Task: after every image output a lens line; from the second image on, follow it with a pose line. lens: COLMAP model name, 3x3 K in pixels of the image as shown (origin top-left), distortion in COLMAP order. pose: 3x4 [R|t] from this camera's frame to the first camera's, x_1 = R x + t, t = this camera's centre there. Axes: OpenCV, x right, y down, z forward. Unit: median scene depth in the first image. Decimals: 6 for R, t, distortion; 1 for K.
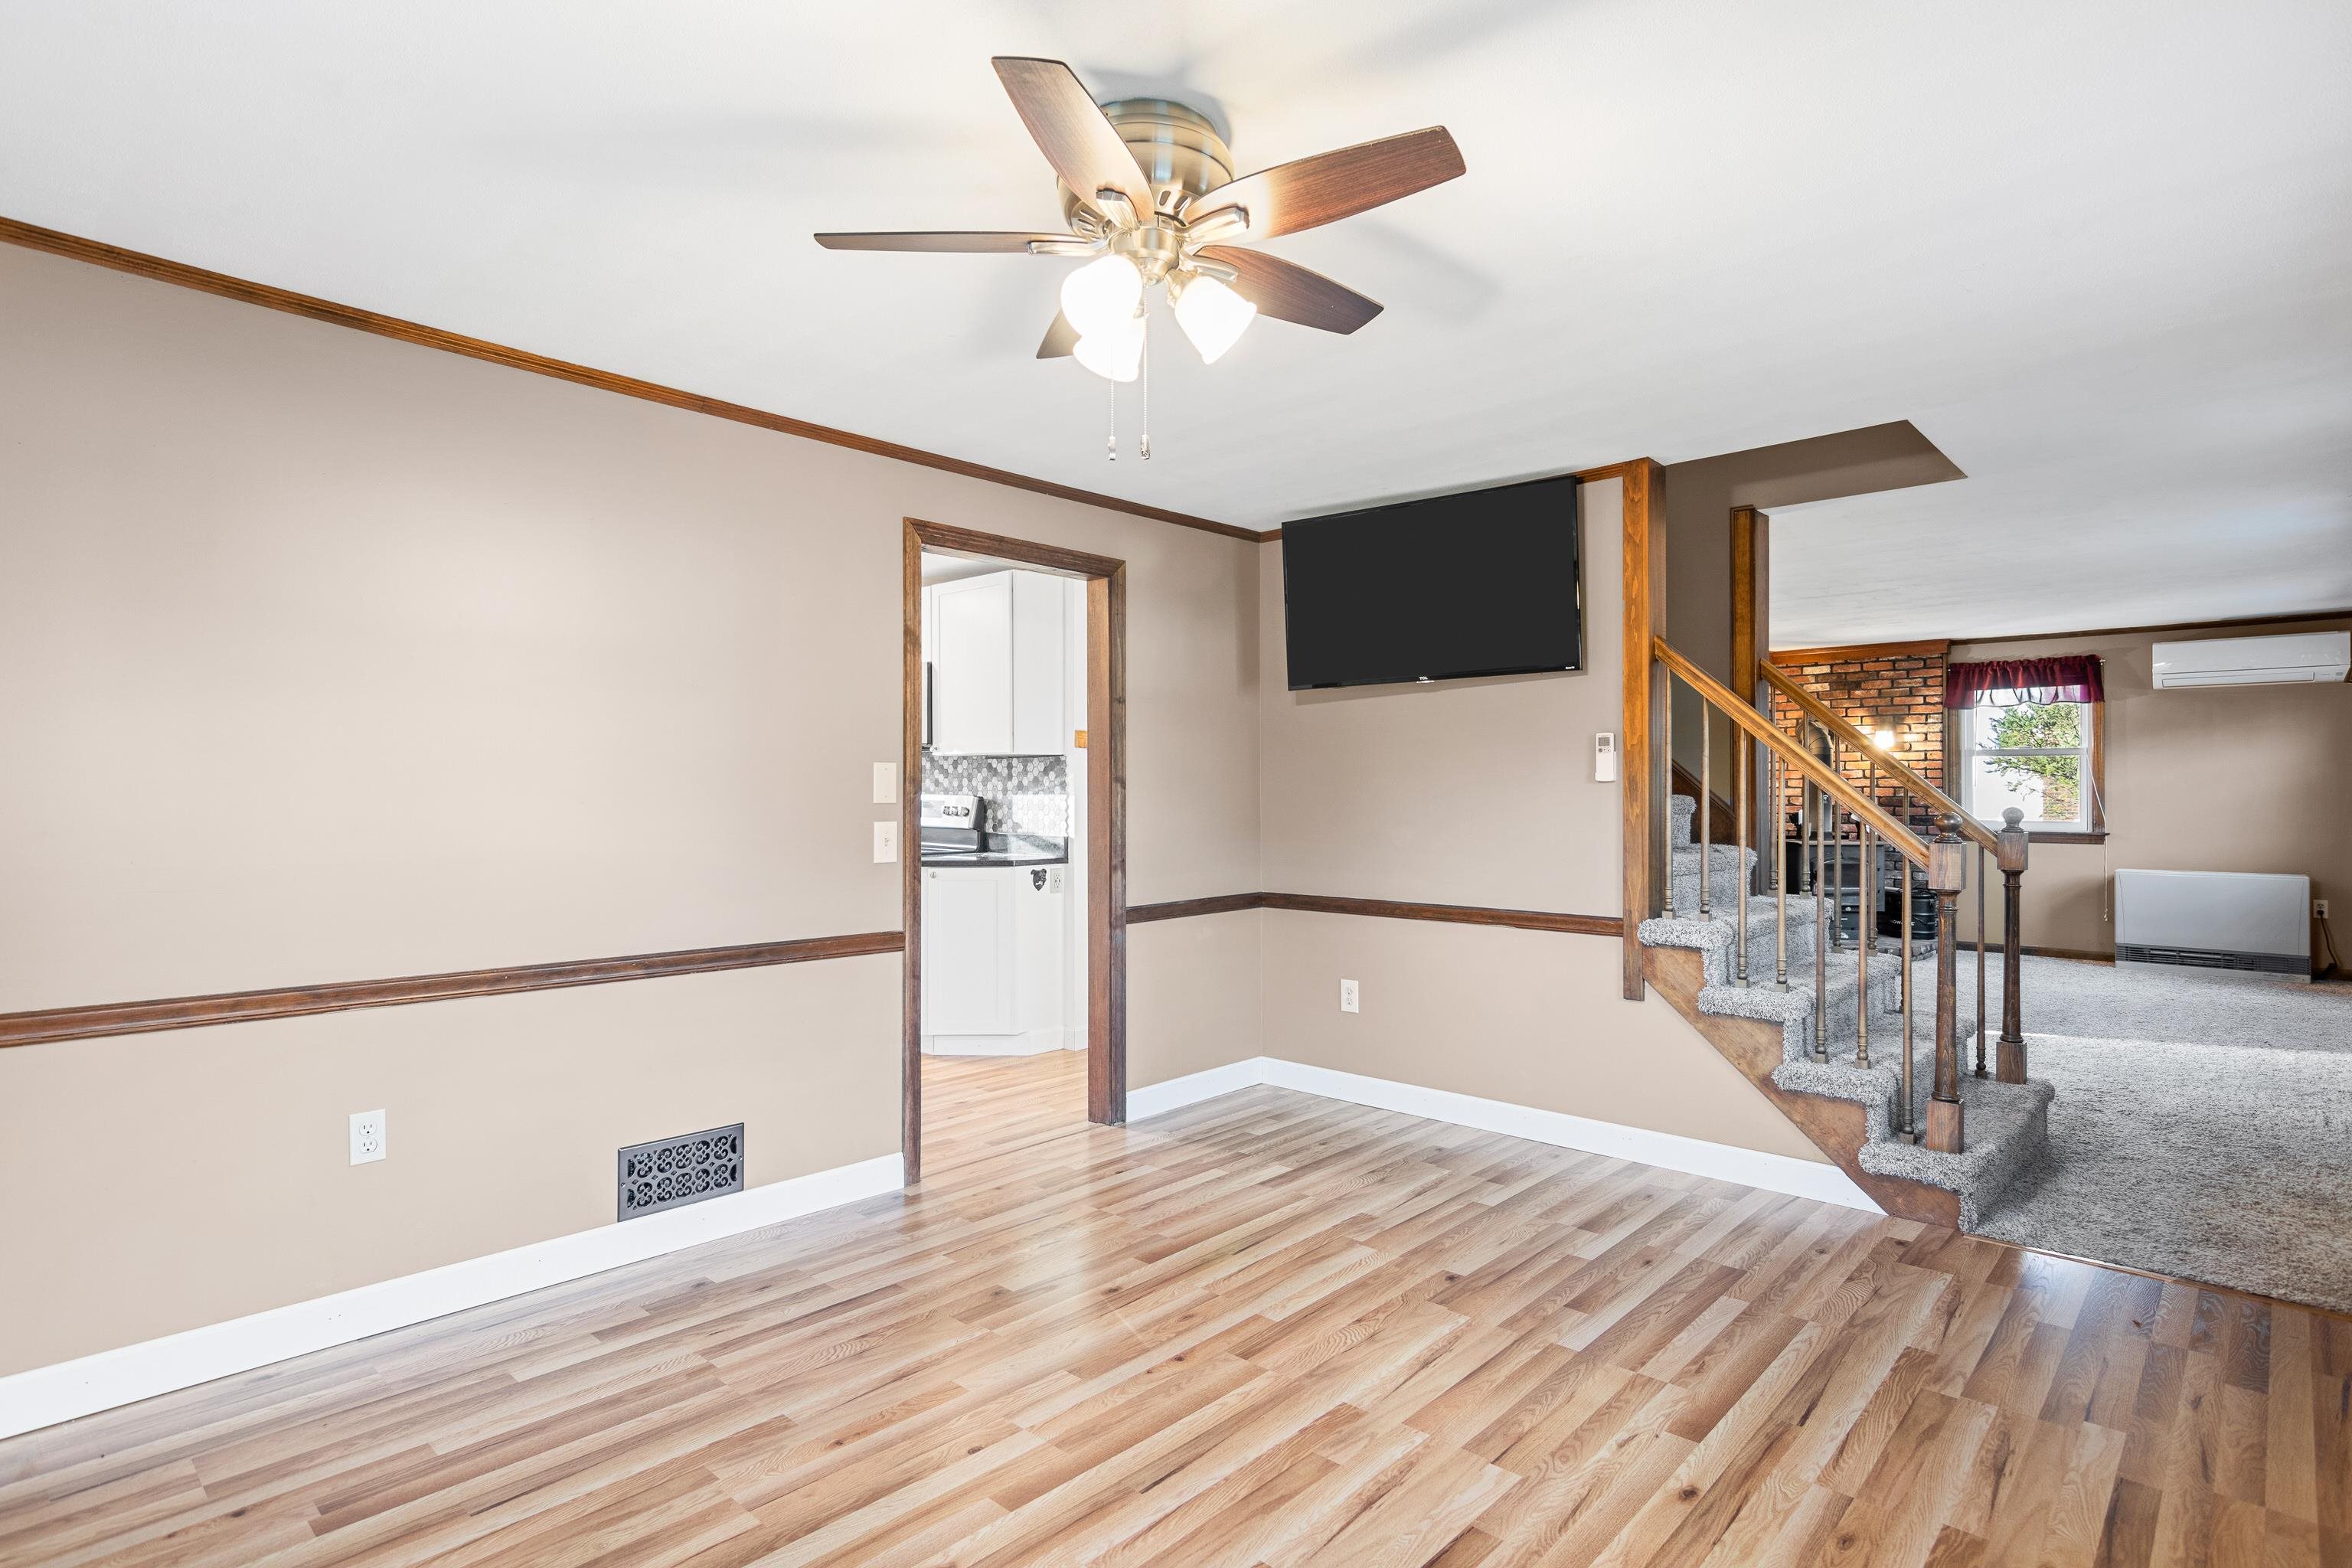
lens RADIAL K [[1203.2, 0, 1163.1], [0, 1203.2, 781.9], [0, 0, 1]] dist [-0.004132, 0.003664]
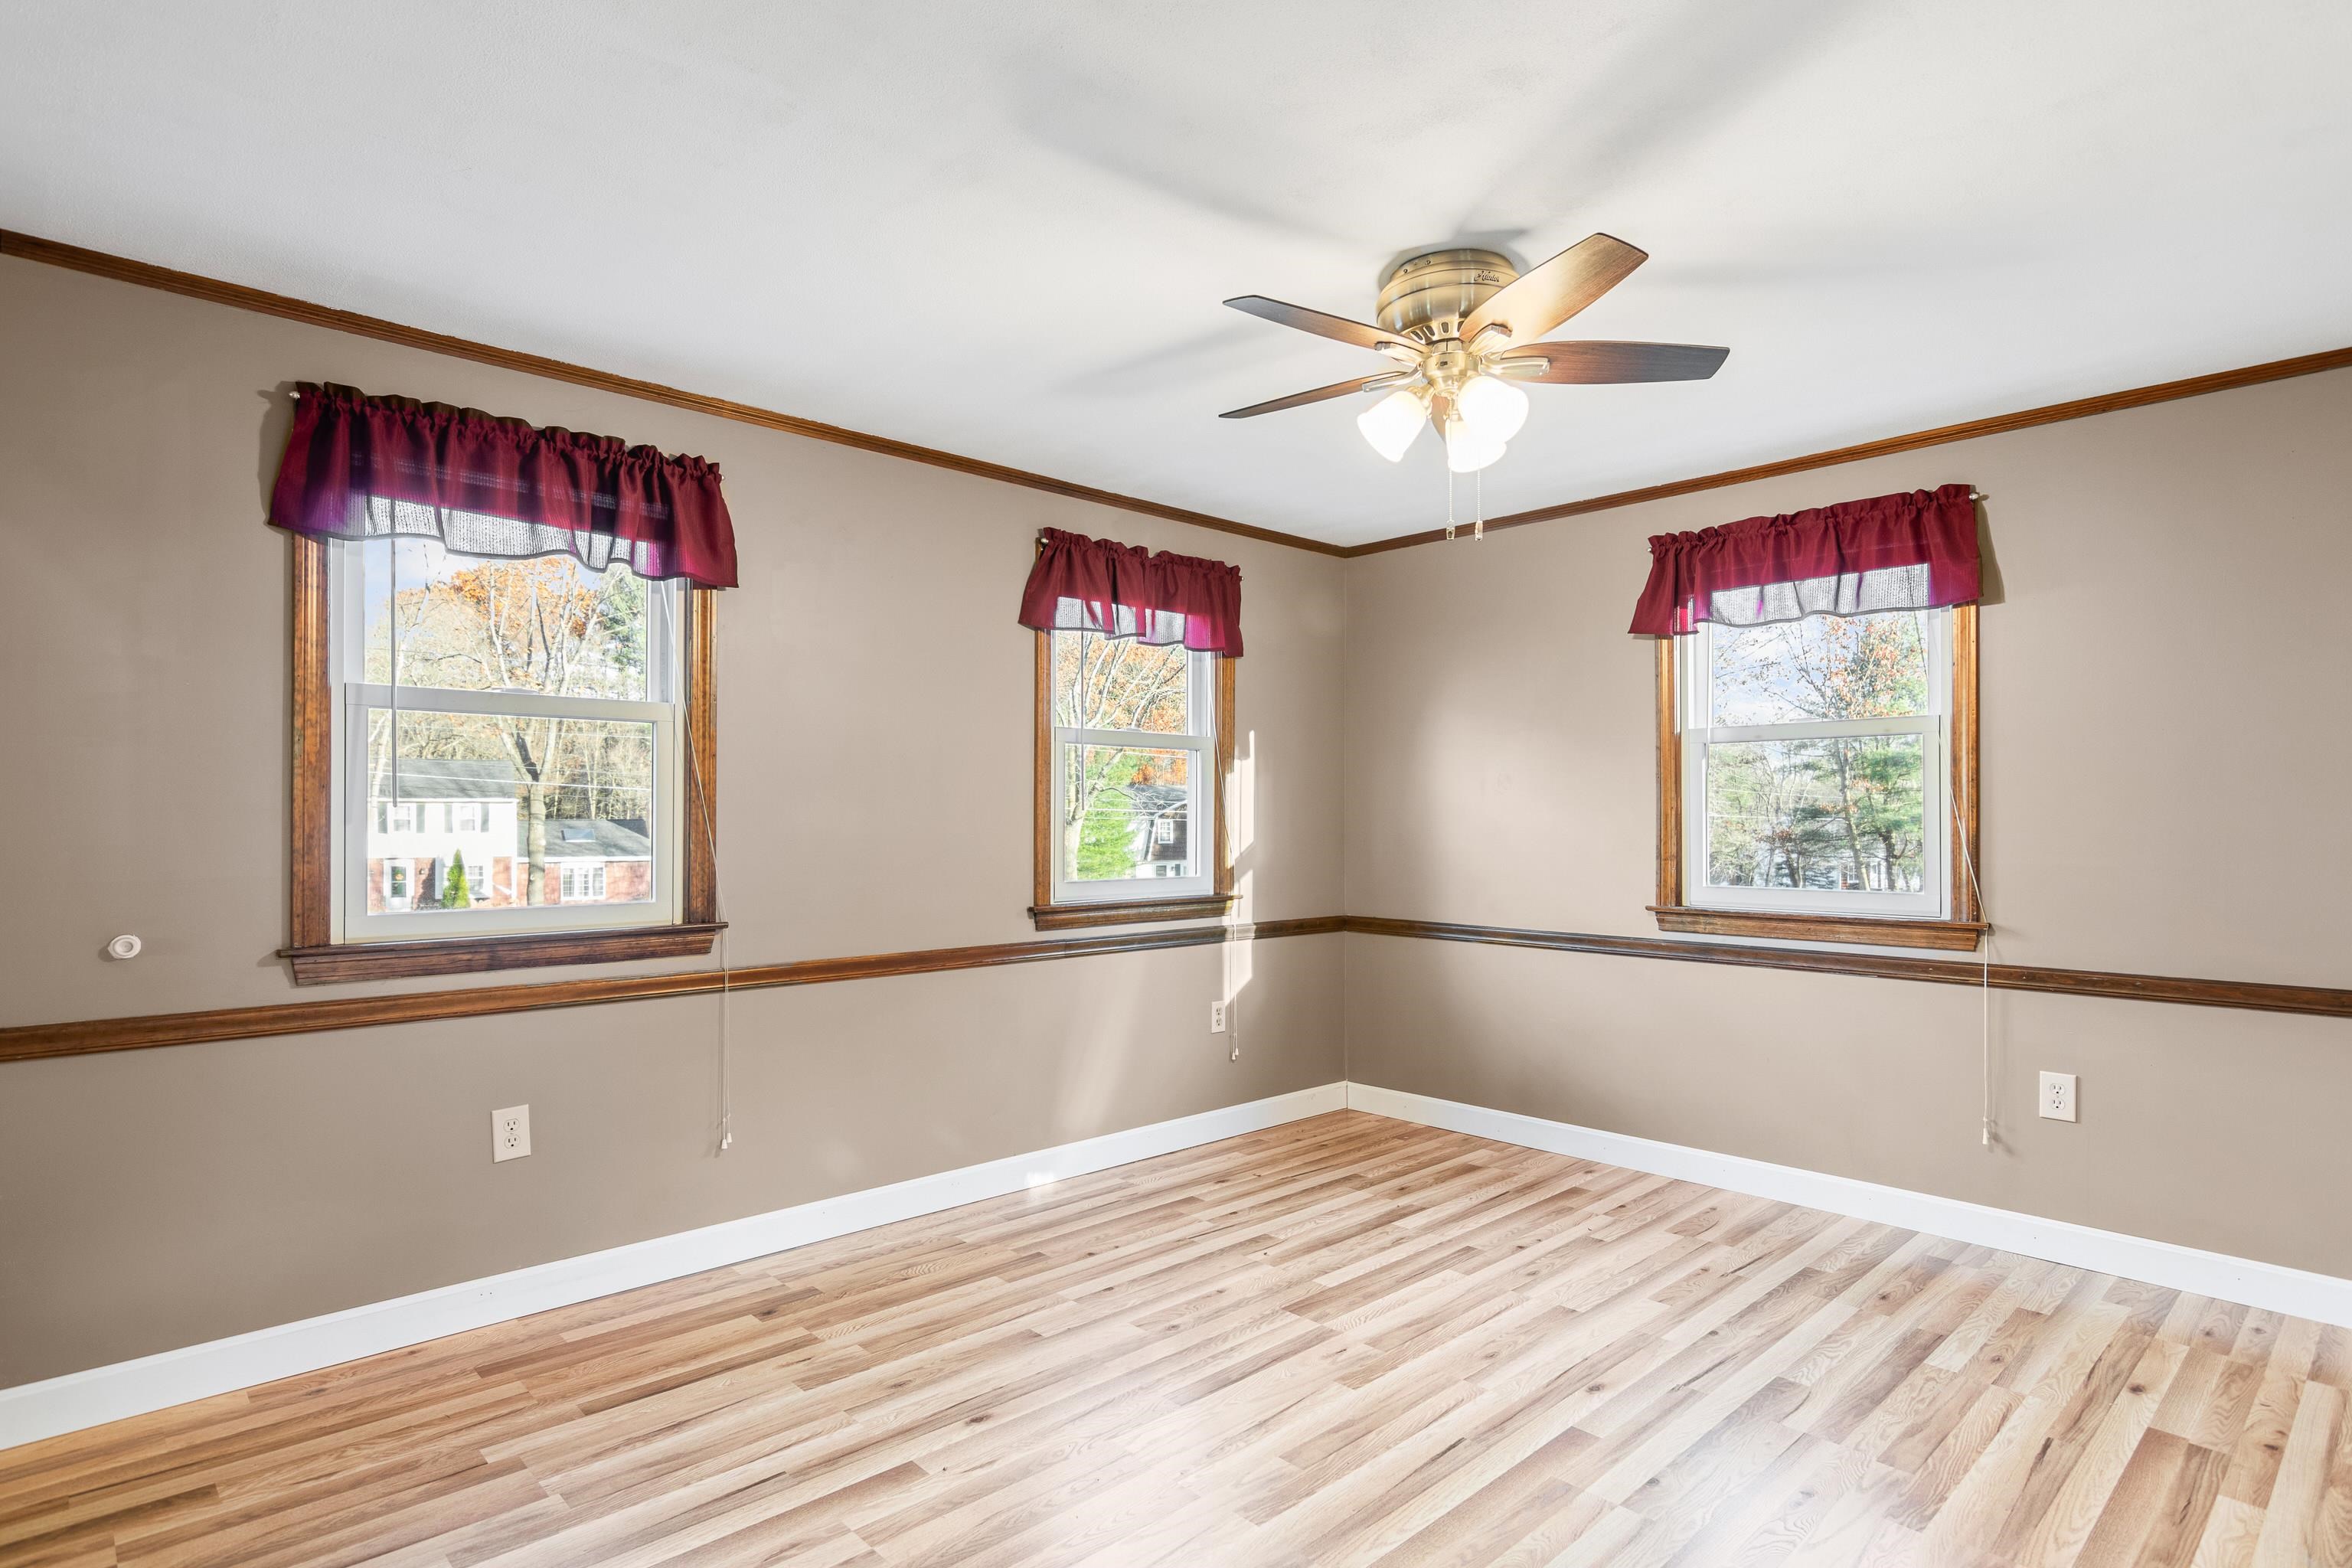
lens RADIAL K [[1203.2, 0, 1158.9], [0, 1203.2, 811.5], [0, 0, 1]] dist [-0.004132, 0.003664]
pose [[-0.997540, 0.000066, 0.070106, 0.116807], [-0.000813, 0.999921, -0.012511, 0.016000], [-0.070102, -0.012537, -0.997461, 1.345719]]
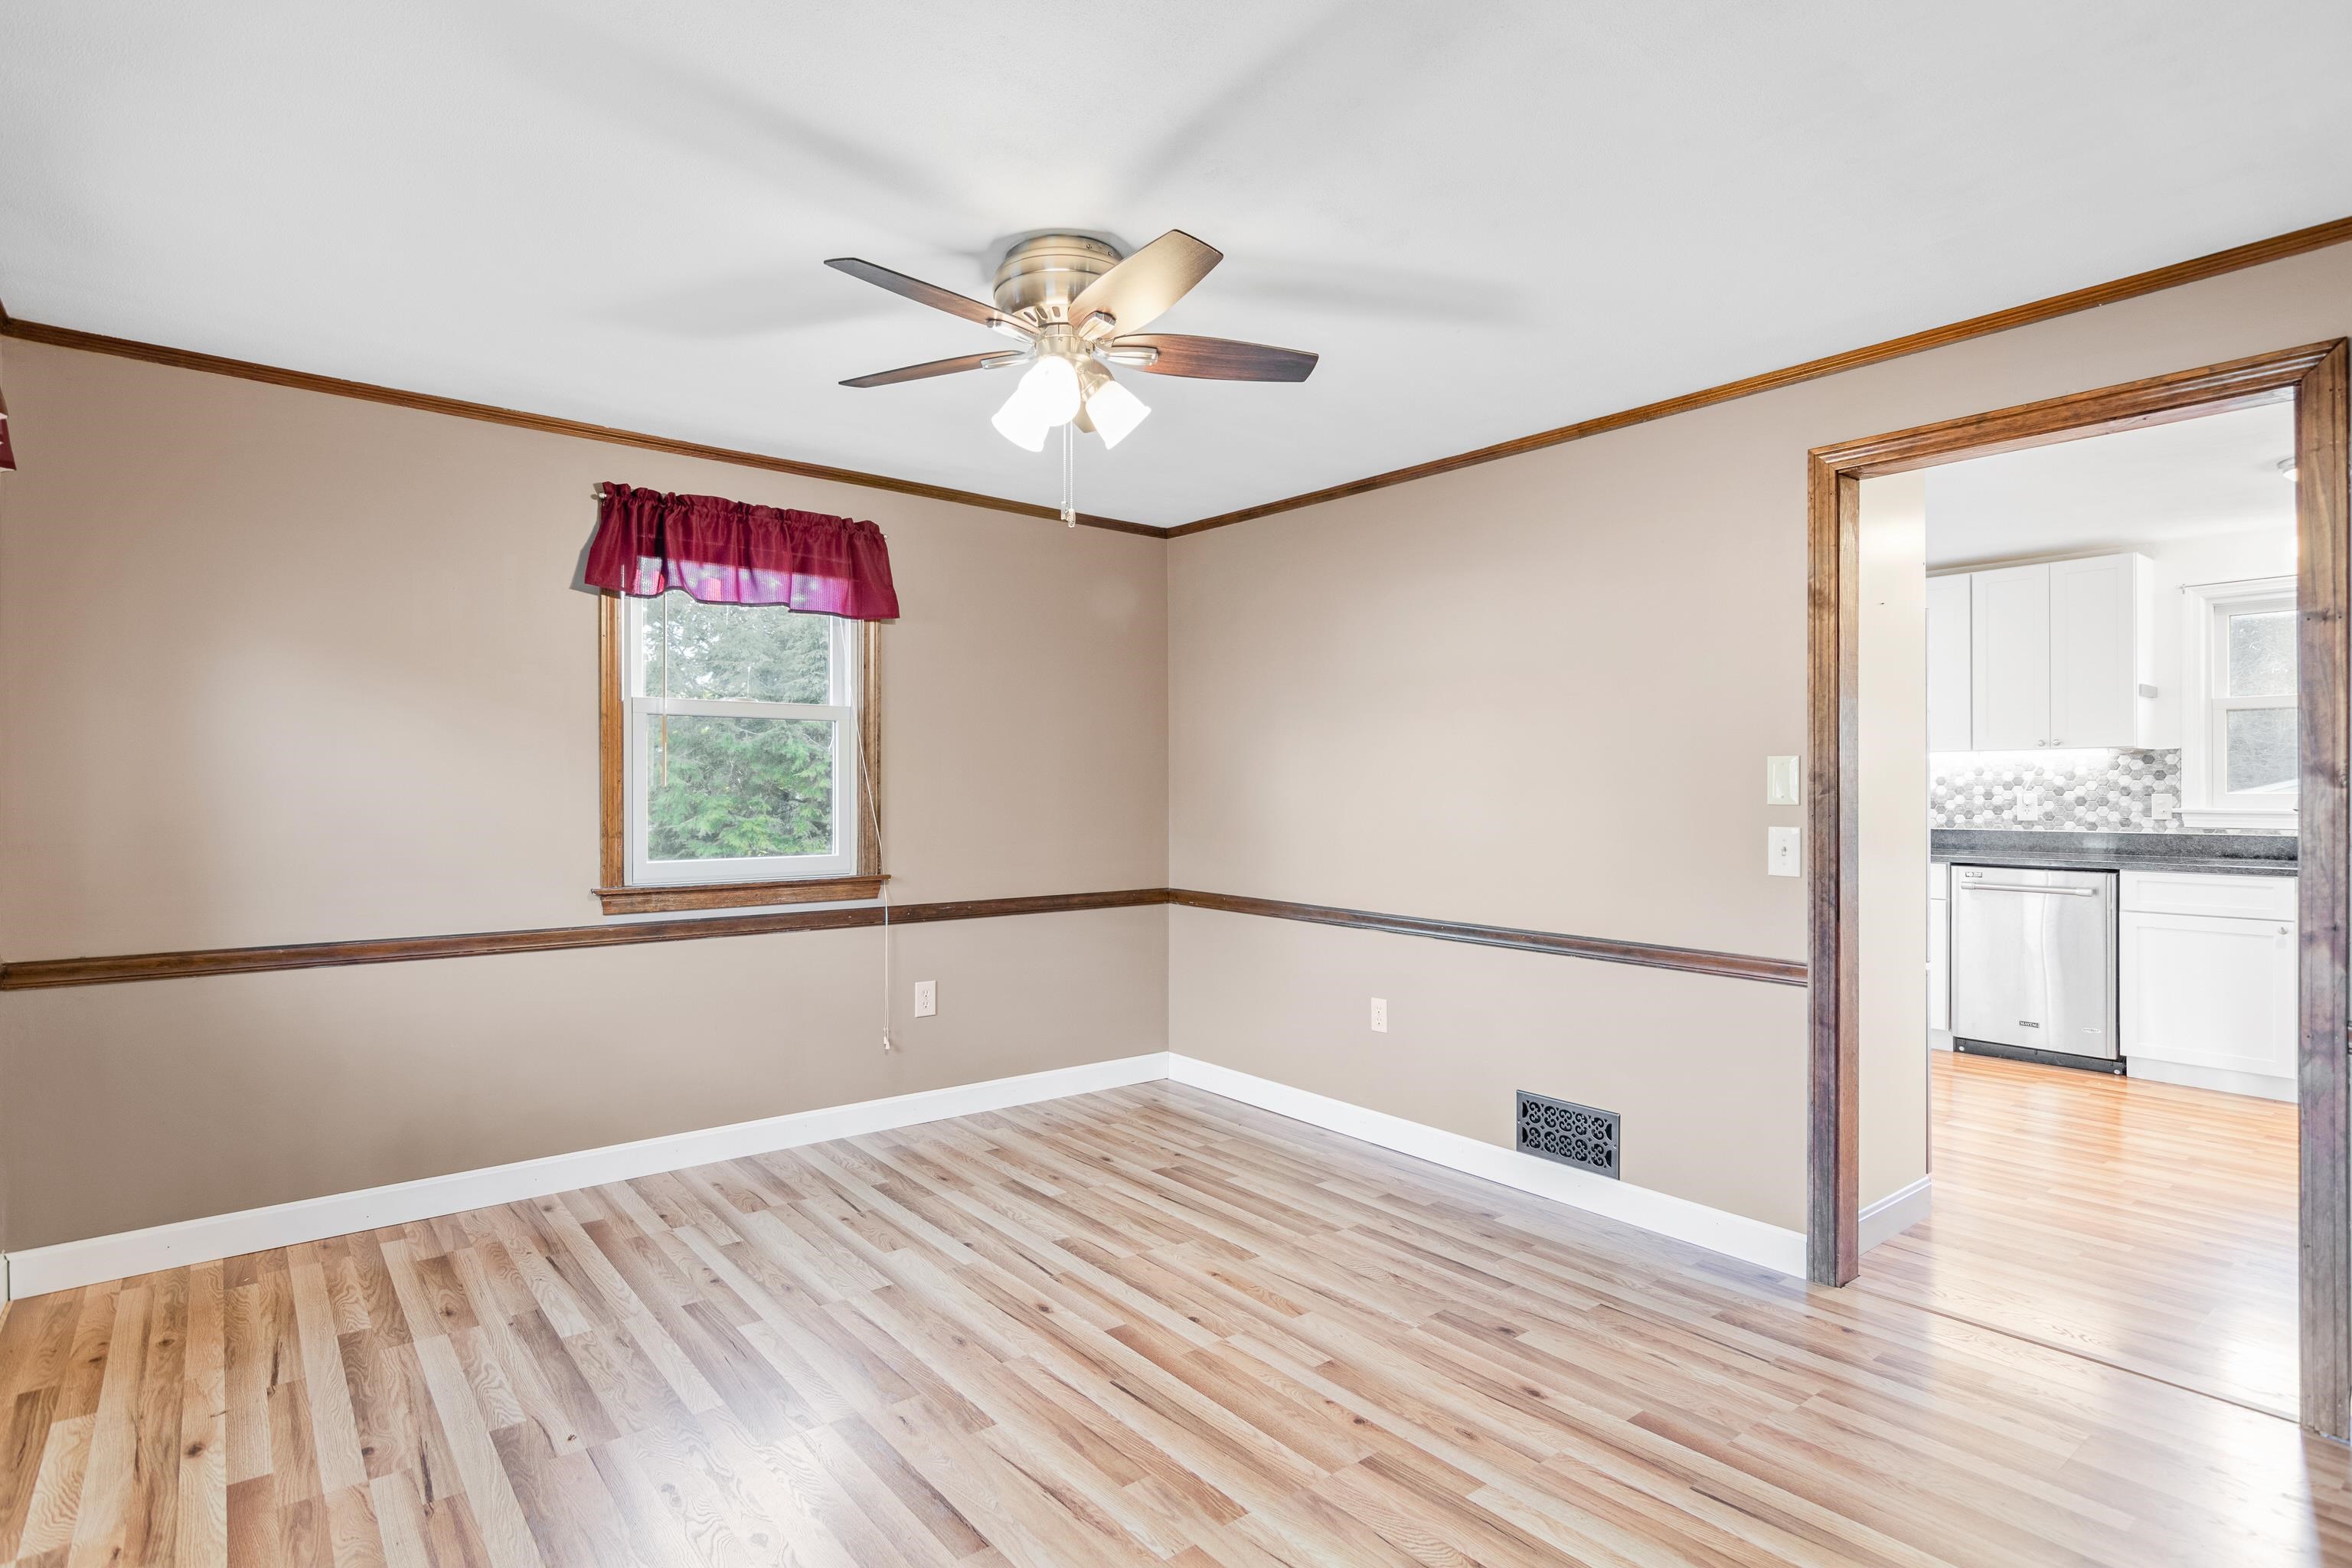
lens RADIAL K [[1203.2, 0, 1172.8], [0, 1203.2, 785.2], [0, 0, 1]] dist [-0.004132, 0.003664]
pose [[-0.139083, -0.002806, -0.990277, 0.720817], [0.003757, 0.999987, -0.003361, 0.006098], [0.990274, -0.004188, -0.139071, 0.772419]]
